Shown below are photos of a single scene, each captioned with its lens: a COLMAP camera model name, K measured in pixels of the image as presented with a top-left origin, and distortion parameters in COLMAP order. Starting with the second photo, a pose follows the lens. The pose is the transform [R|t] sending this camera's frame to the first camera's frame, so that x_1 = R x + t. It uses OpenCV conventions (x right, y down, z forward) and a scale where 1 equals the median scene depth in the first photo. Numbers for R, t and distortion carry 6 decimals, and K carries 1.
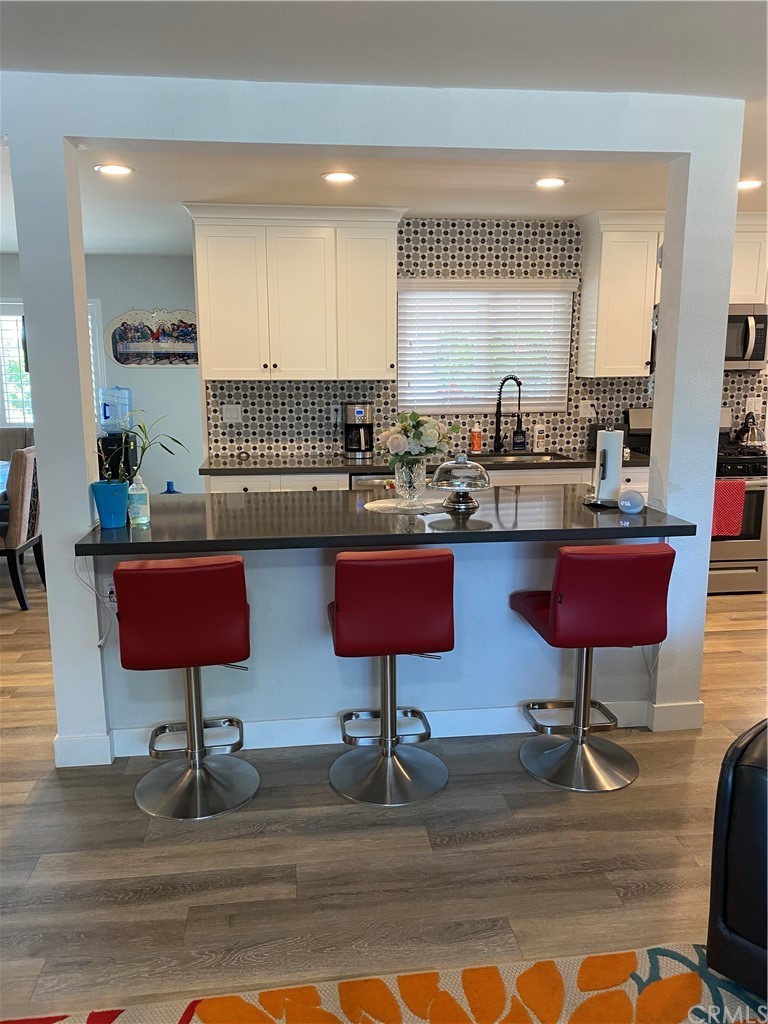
lens RADIAL K [[781.4, 0, 384.0], [0, 781.4, 512.0], [0, 0, 1]] dist [0.197326, -0.250165]
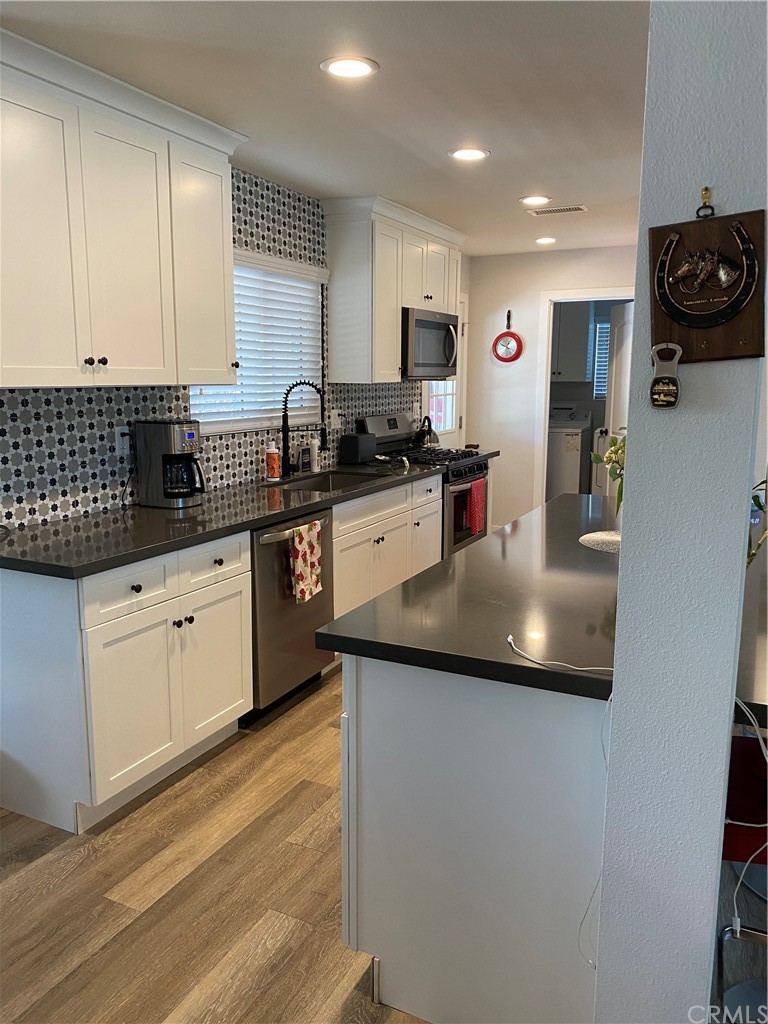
lens RADIAL K [[781.4, 0, 384.0], [0, 781.4, 512.0], [0, 0, 1]] dist [0.197326, -0.250165]
pose [[0.549015, -0.143099, 0.823472, -0.469280], [0.160628, 0.984934, 0.064065, -0.077146], [-0.820232, 0.097100, 0.563729, 0.484275]]
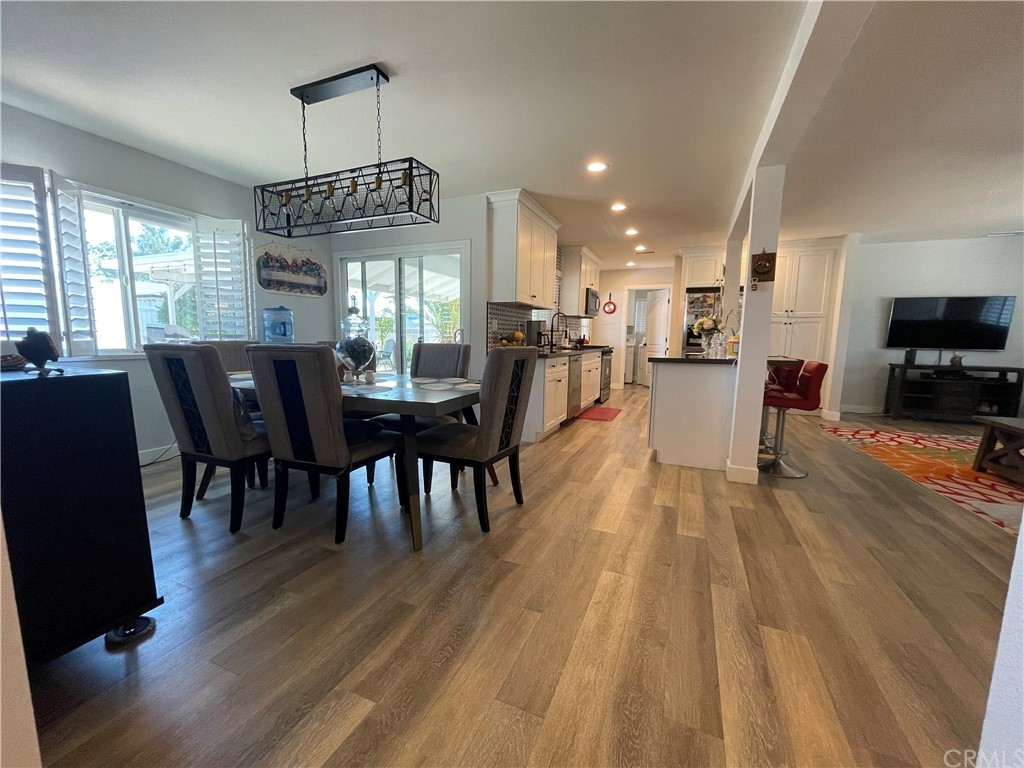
lens RADIAL K [[406.8, 0, 529.7], [0, 406.8, 385.8], [0, 0, 1]] dist [0.001002, 0.000072]
pose [[0.473233, -0.099849, 0.875260, -0.847188], [0.151439, 0.987986, 0.030829, -0.019810], [-0.867823, 0.117959, 0.482669, 0.550047]]
